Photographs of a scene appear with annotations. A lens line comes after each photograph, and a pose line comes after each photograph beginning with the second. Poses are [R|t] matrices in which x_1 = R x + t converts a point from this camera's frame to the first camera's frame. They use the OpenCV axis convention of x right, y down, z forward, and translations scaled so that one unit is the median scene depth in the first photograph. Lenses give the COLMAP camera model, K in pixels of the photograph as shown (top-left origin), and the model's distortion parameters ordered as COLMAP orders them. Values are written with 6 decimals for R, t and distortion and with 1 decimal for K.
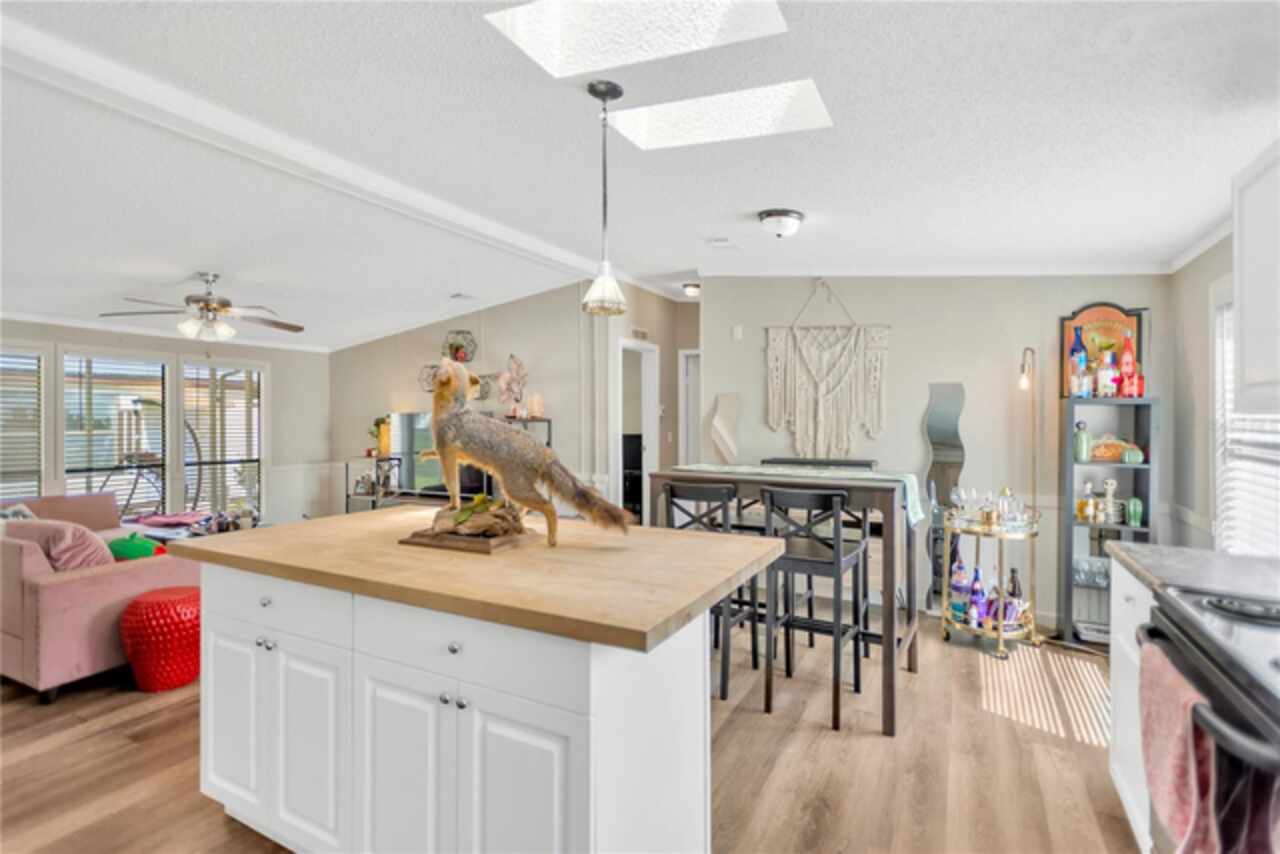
lens RADIAL K [[600.1, 0, 641.7], [0, 600.1, 418.2], [0, 0, 1]] dist [-0.000312, -0.000086]
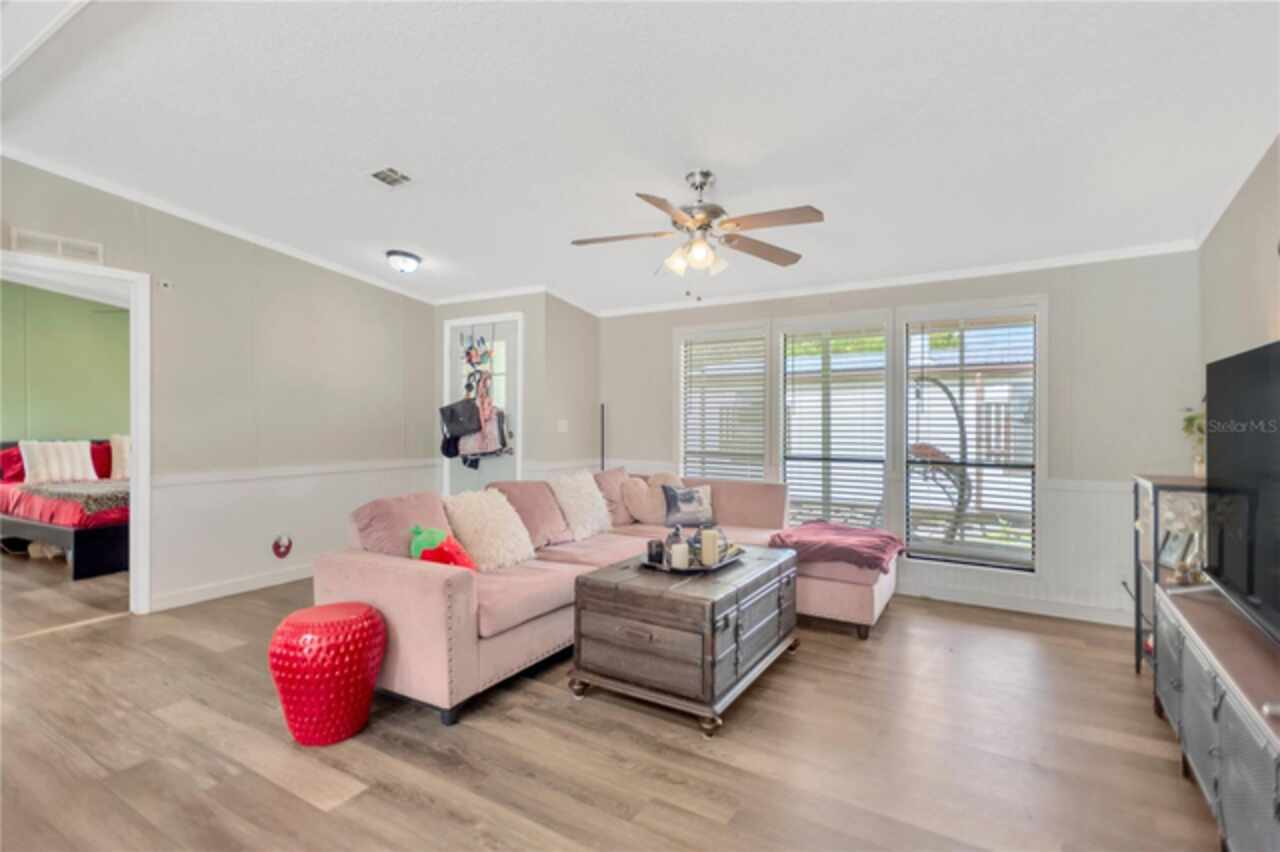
lens RADIAL K [[607.5, 0, 646.6], [0, 607.5, 418.8], [0, 0, 1]] dist [-0.001384, -0.000172]
pose [[-0.051096, 0.001281, -0.998693, -0.031015], [-0.001538, 0.999998, 0.001361, 0.028555], [0.998693, 0.001606, -0.051094, 0.815016]]
